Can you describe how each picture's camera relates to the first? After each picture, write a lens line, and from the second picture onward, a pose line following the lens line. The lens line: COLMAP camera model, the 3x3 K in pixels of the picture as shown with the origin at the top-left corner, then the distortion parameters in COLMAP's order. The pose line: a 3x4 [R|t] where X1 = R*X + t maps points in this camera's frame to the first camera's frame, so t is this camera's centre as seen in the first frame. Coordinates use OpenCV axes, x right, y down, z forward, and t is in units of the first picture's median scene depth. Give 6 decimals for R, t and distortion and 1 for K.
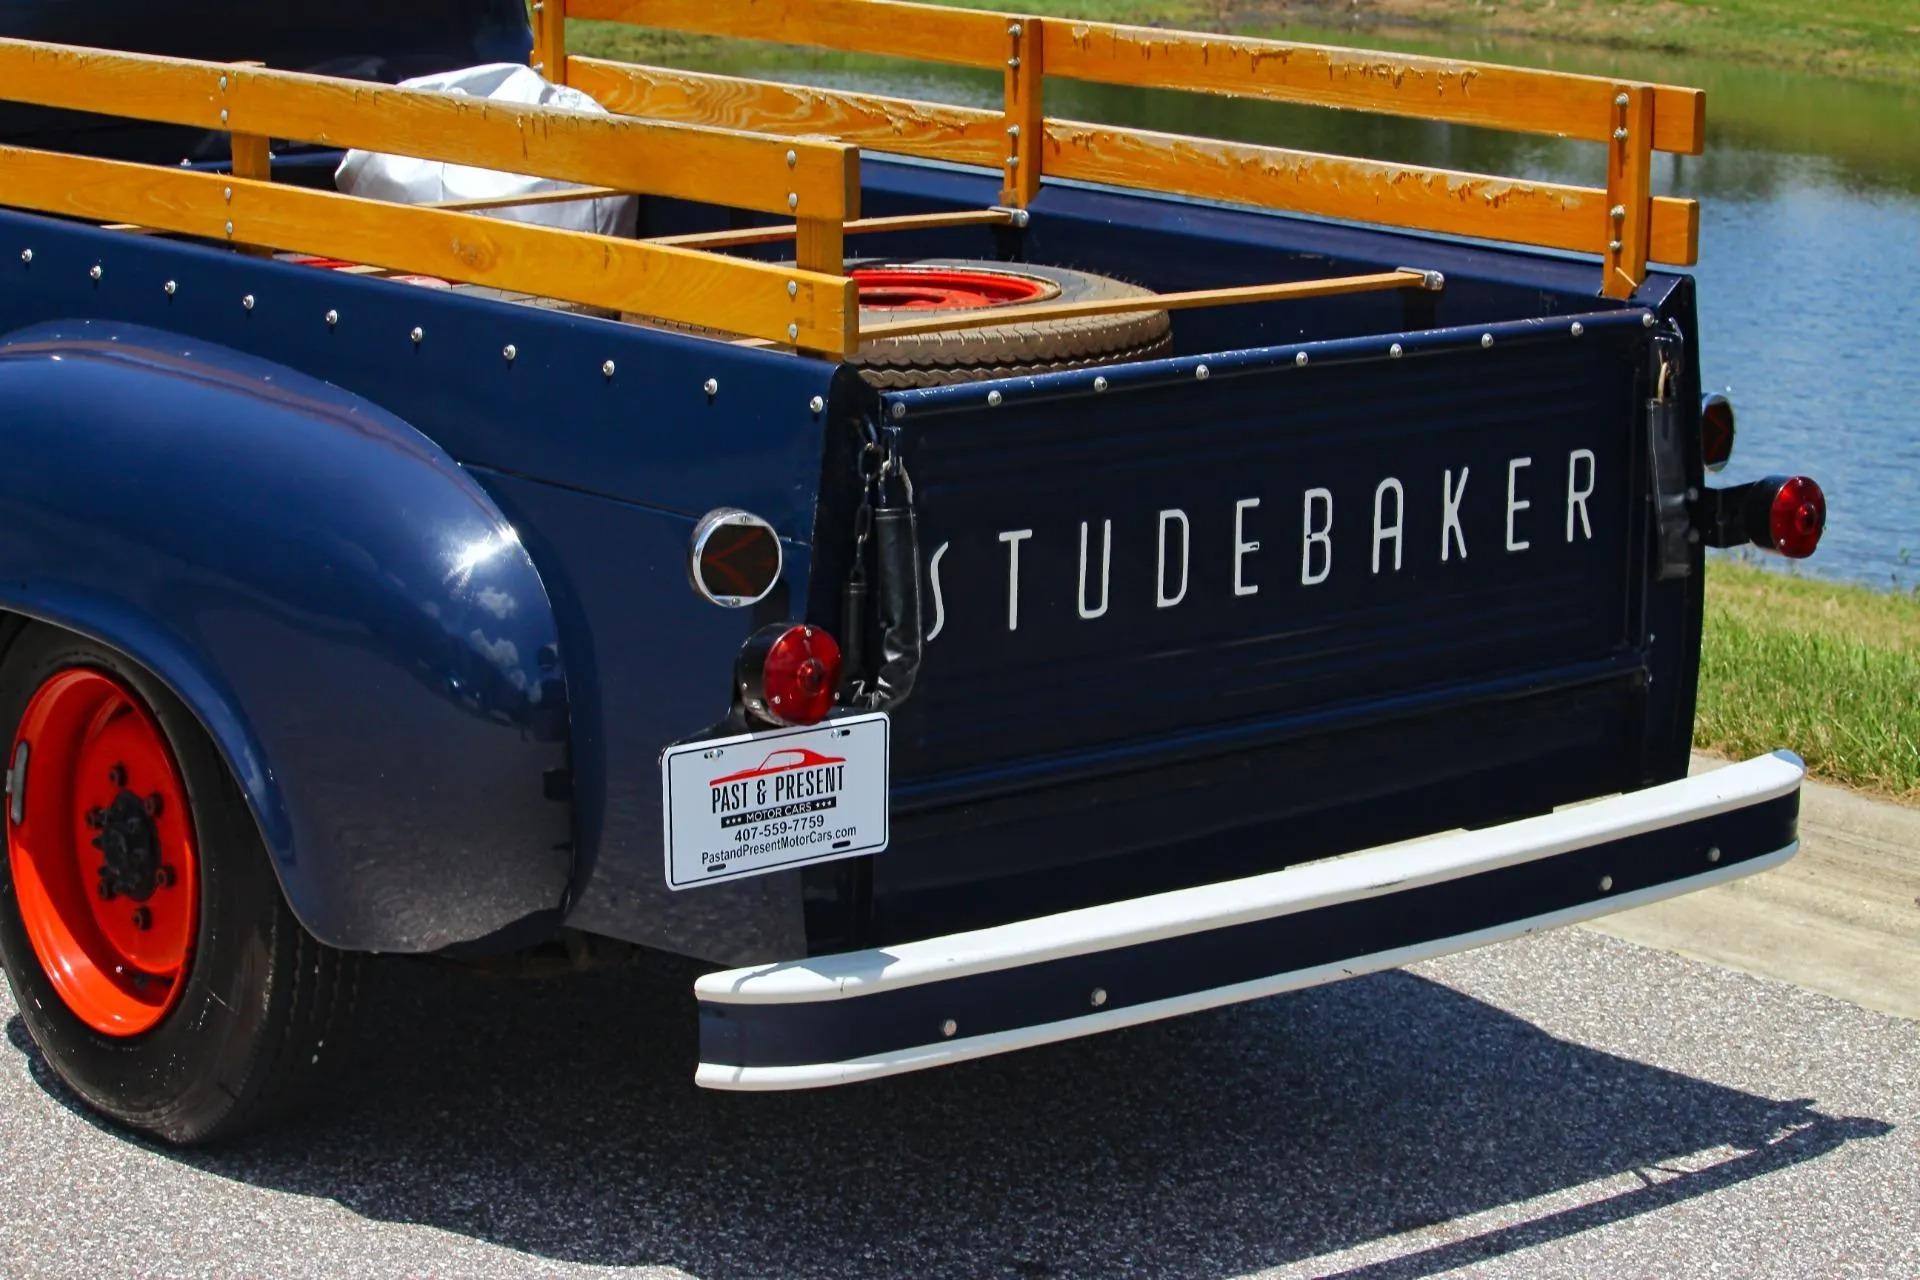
lens RADIAL K [[4885.0, 0, 929.4], [0, 4885.0, 639.4], [0, 0, 1]] dist [-0.341403, -0.528935]
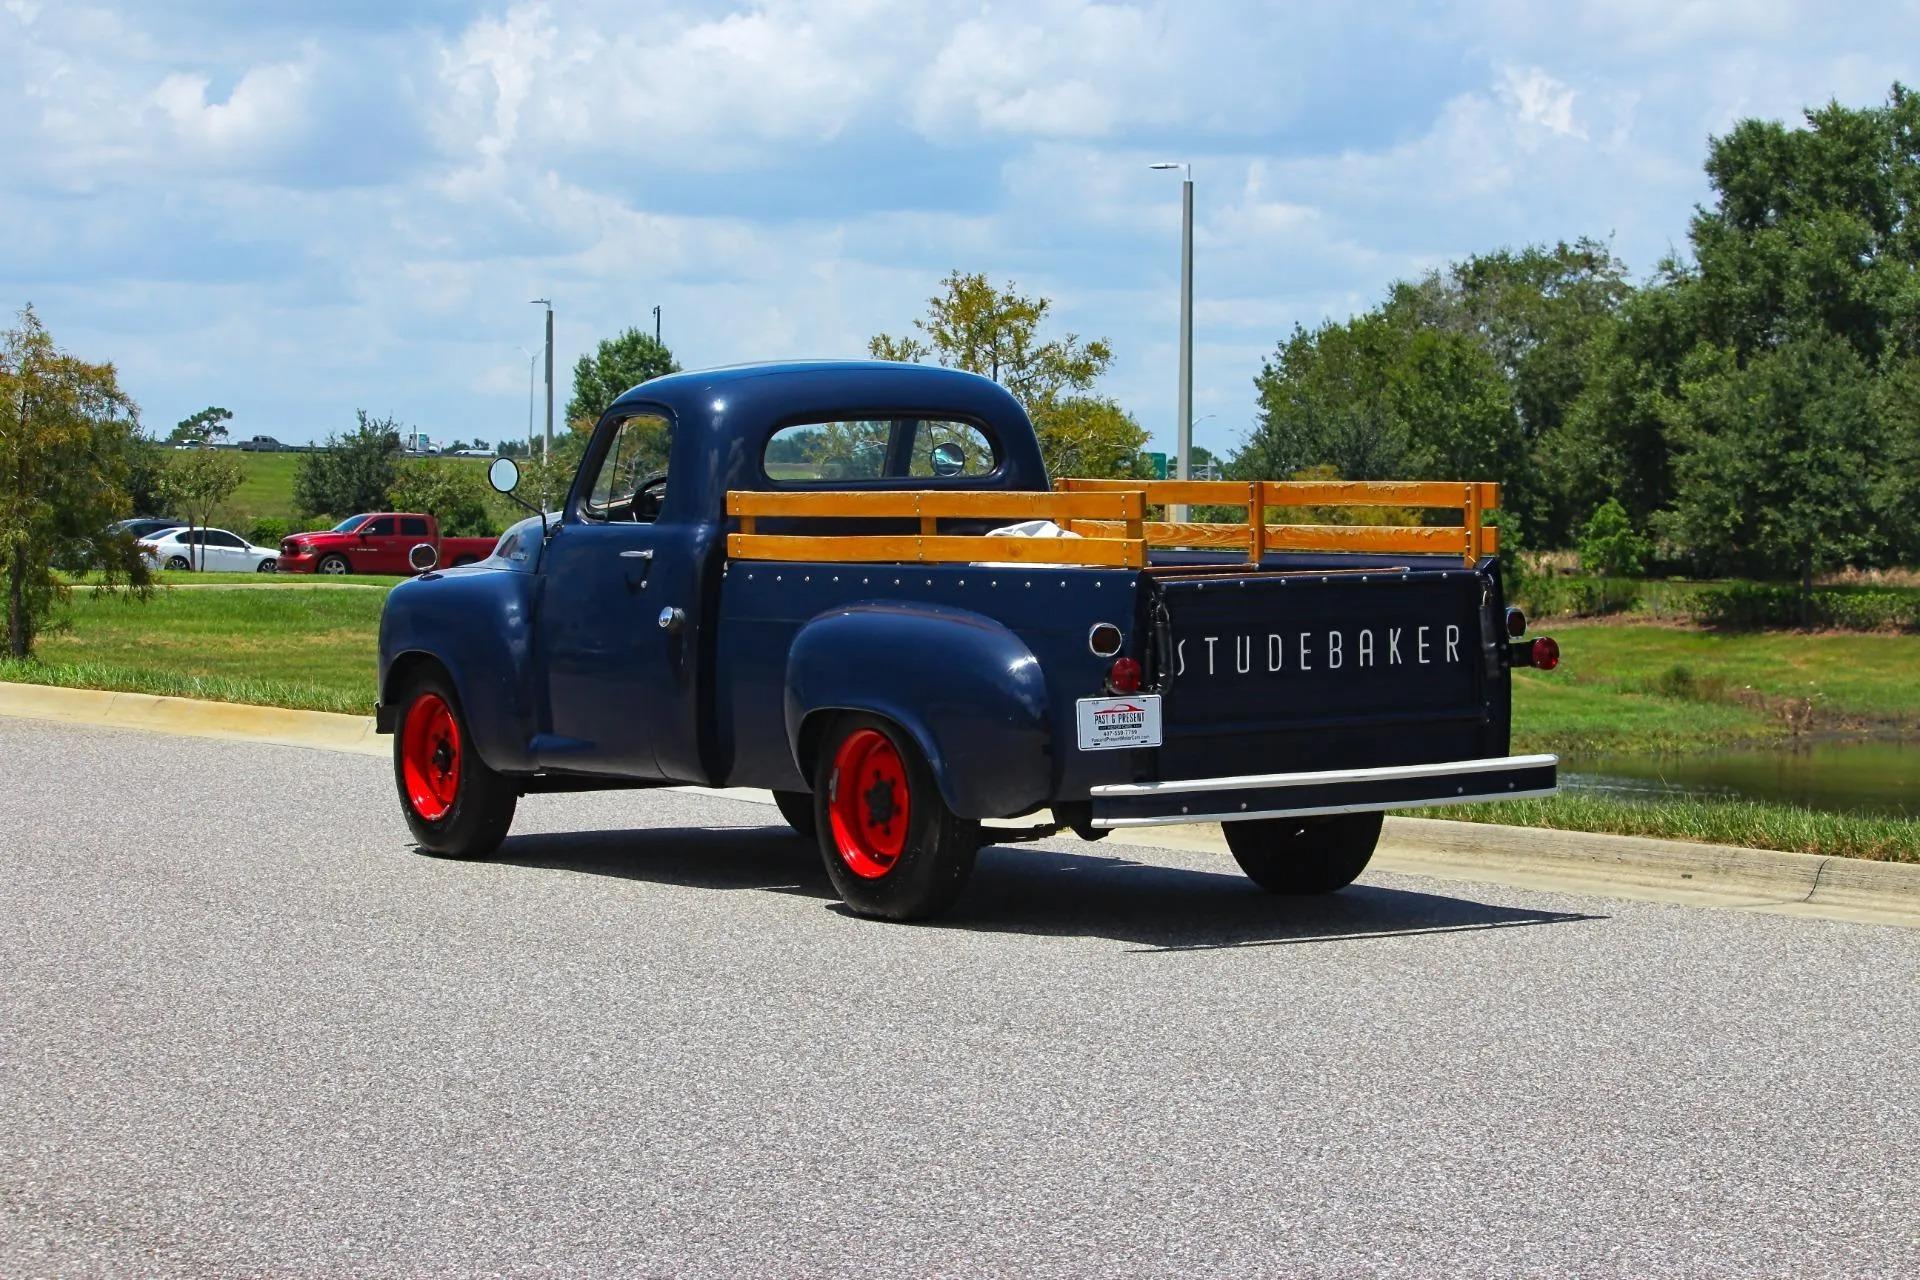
lens RADIAL K [[4878.9, 0, 960.0], [0, 4878.9, 640.0], [0, 0, 1]] dist [-0.397946, 0.173480]
pose [[0.991556, -0.023738, -0.127488, 0.210158], [0.003249, 0.987342, -0.158575, 0.382424], [0.129638, 0.156822, 0.979082, -1.565336]]
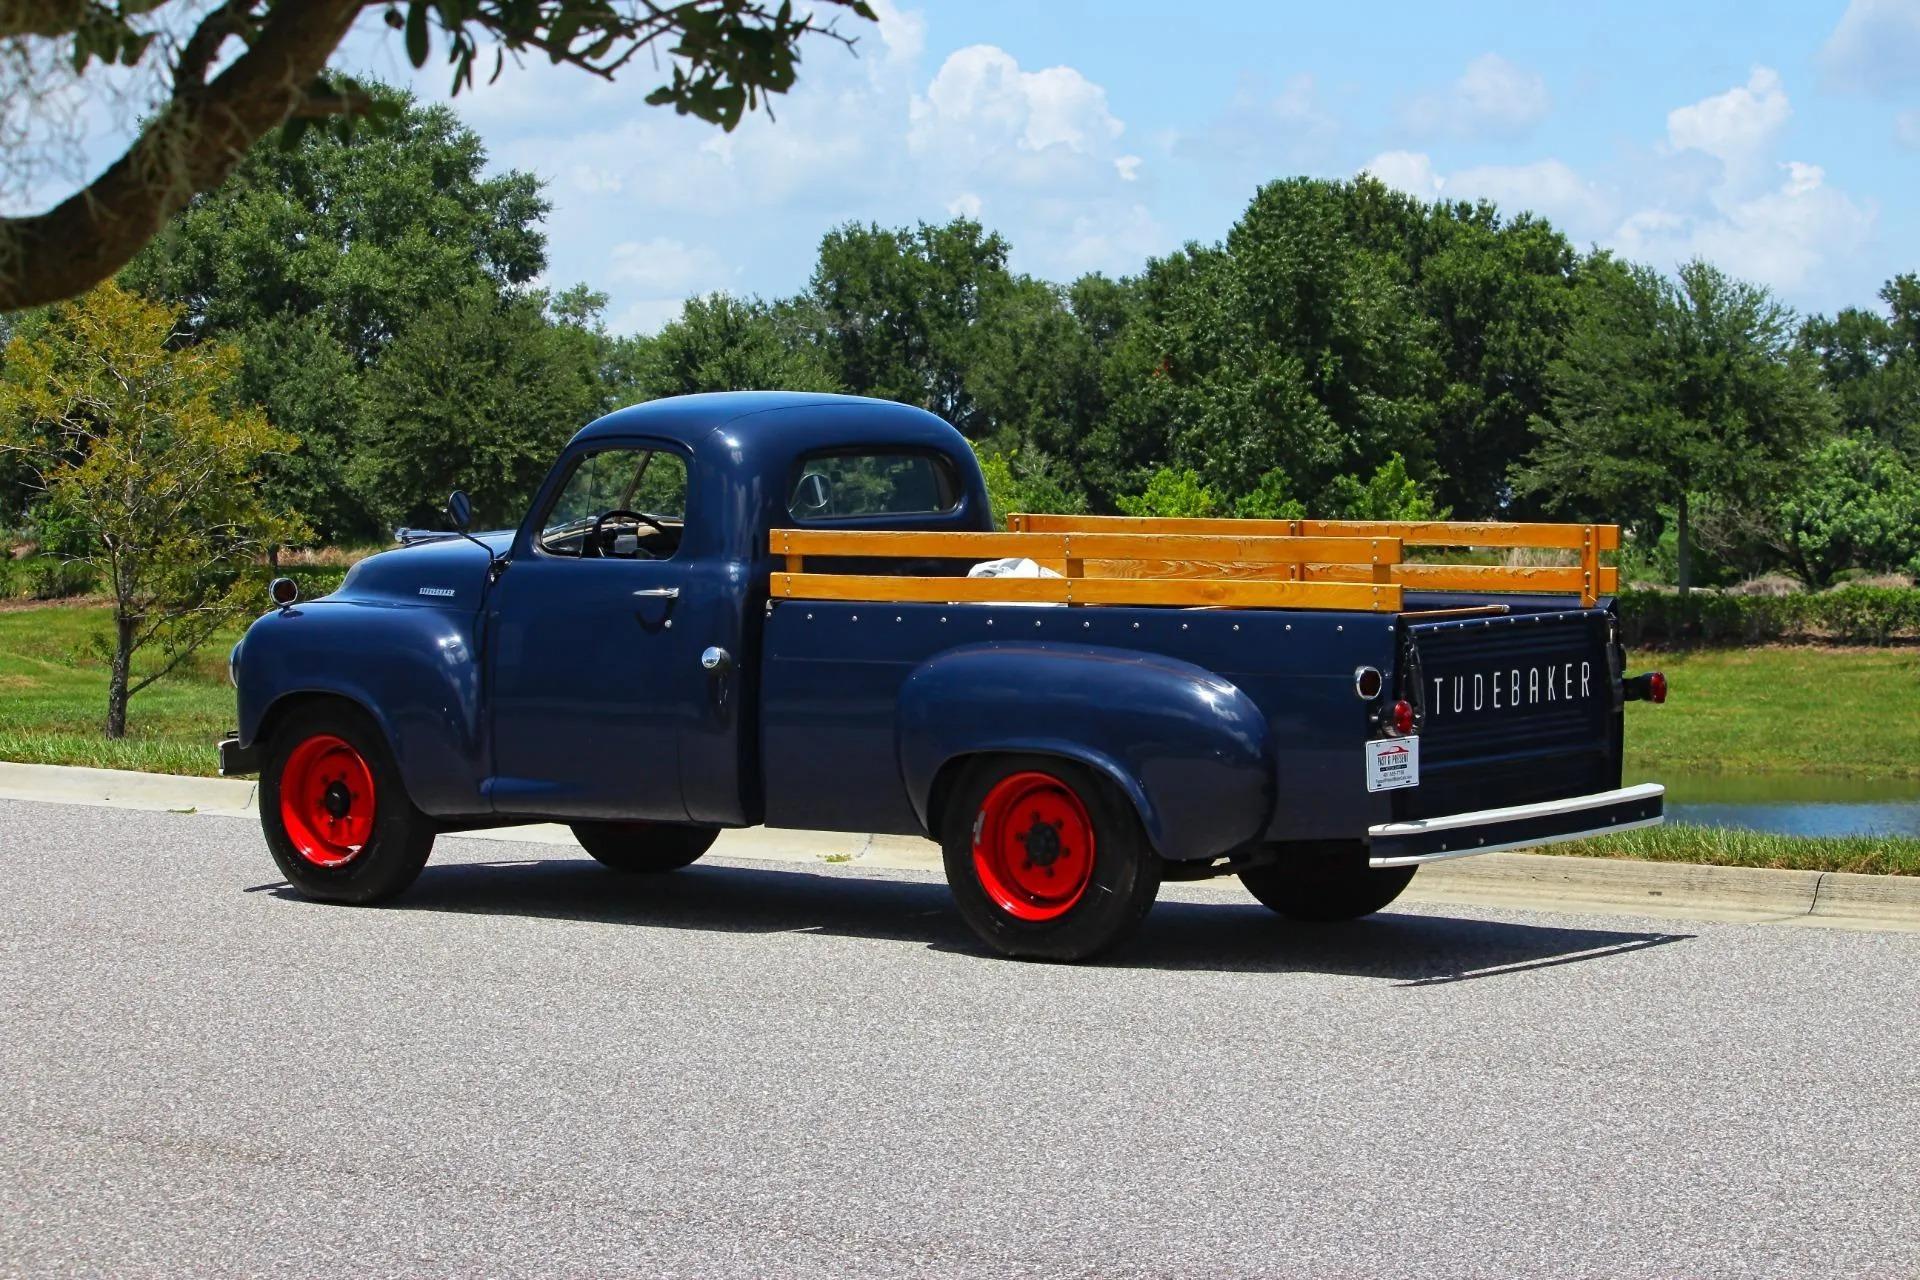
lens RADIAL K [[4865.0, 0, 991.1], [0, 4865.0, 605.4], [0, 0, 1]] dist [-0.404342, 0.247410]
pose [[0.971984, -0.030684, 0.233034, -0.821742], [0.066510, 0.986827, -0.147474, 0.308164], [-0.225439, 0.158841, 0.961221, -1.517149]]
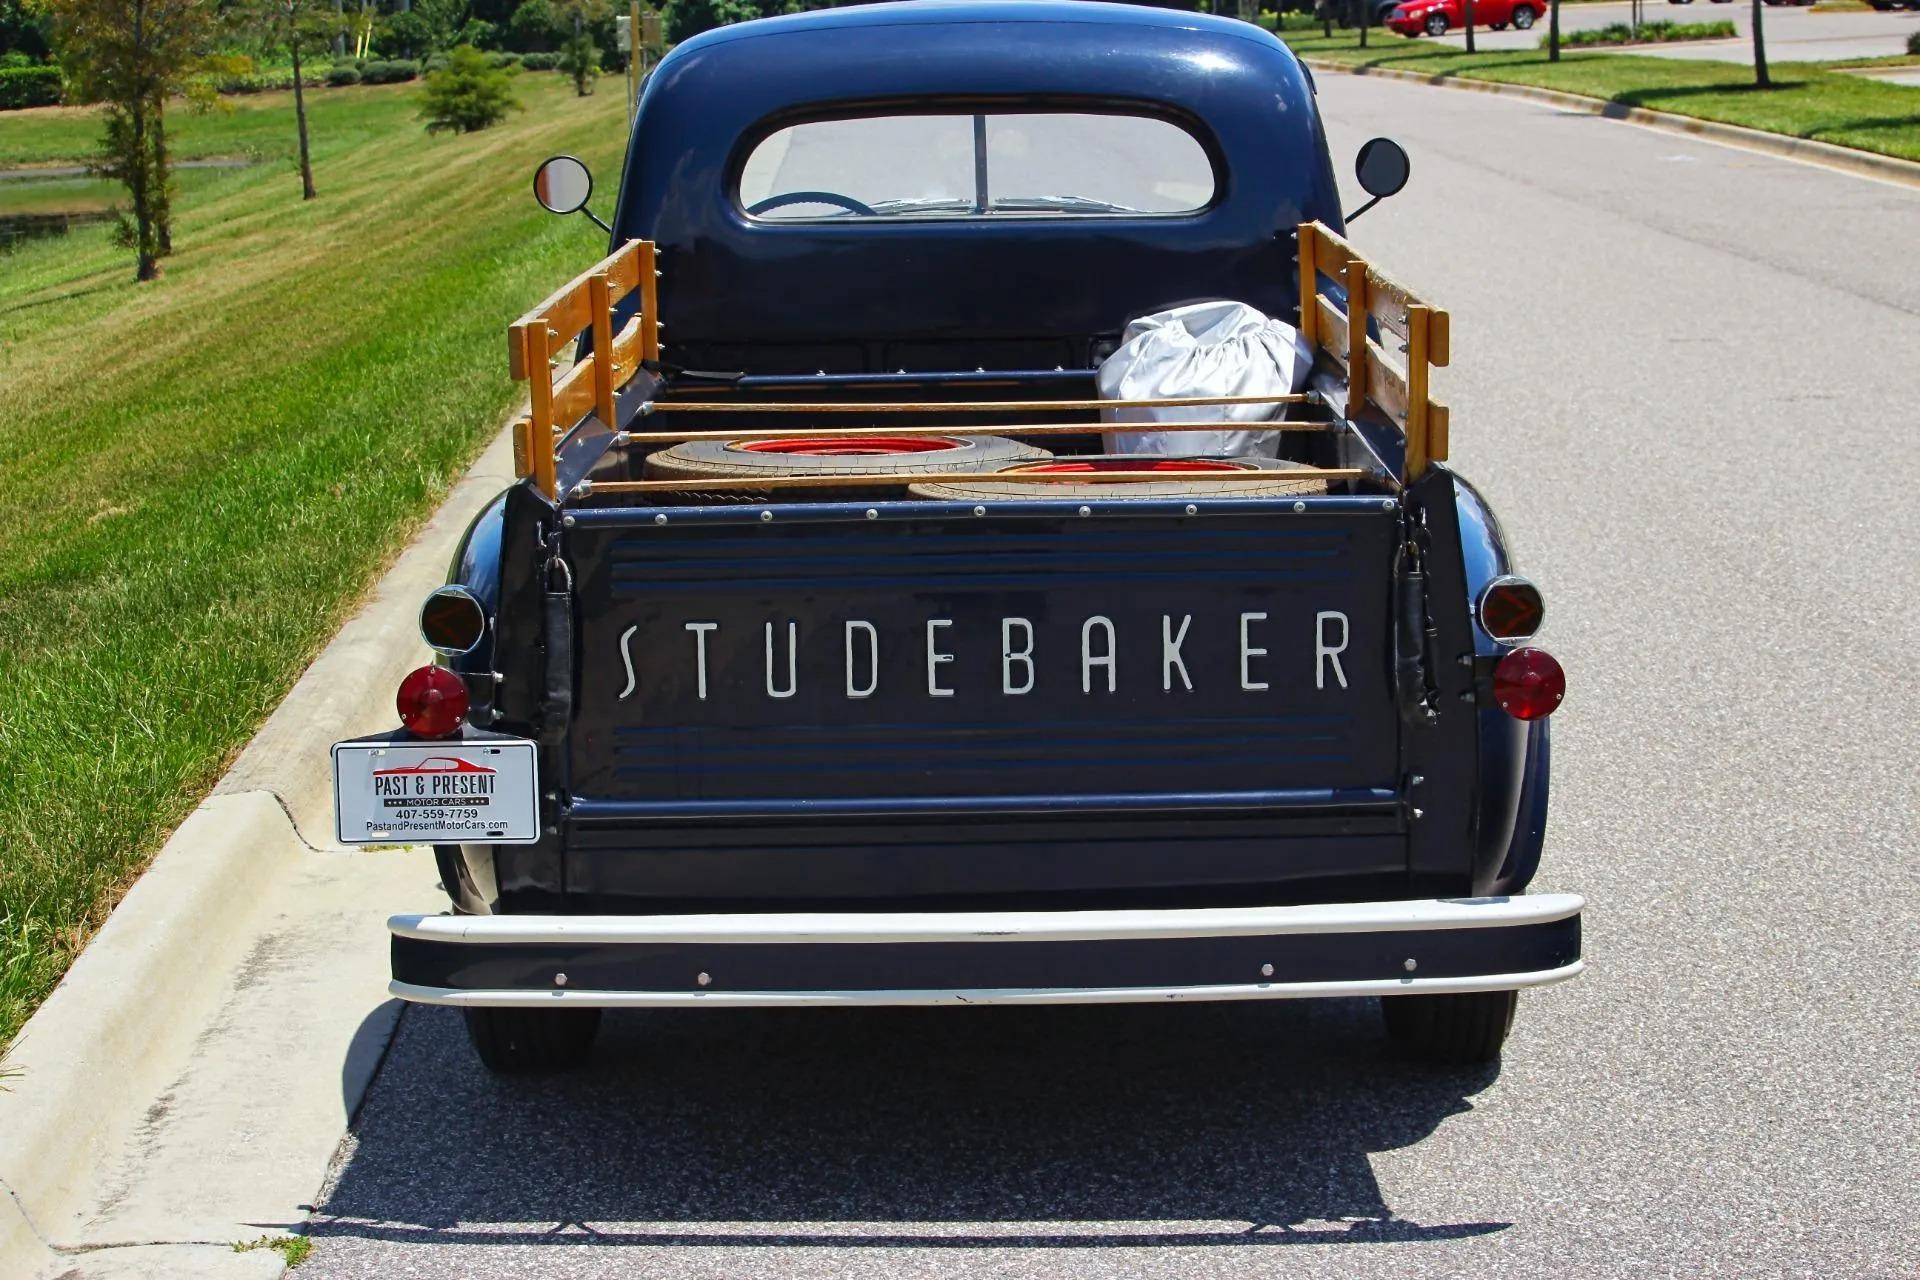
lens RADIAL K [[4865.0, 0, 991.1], [0, 4865.0, 605.4], [0, 0, 1]] dist [-0.404342, 0.247410]
pose [[0.772764, 0.056815, -0.632145, 0.853094], [-0.104099, 0.993843, -0.037933, 0.013840], [0.626098, 0.095119, 0.773921, 0.025640]]
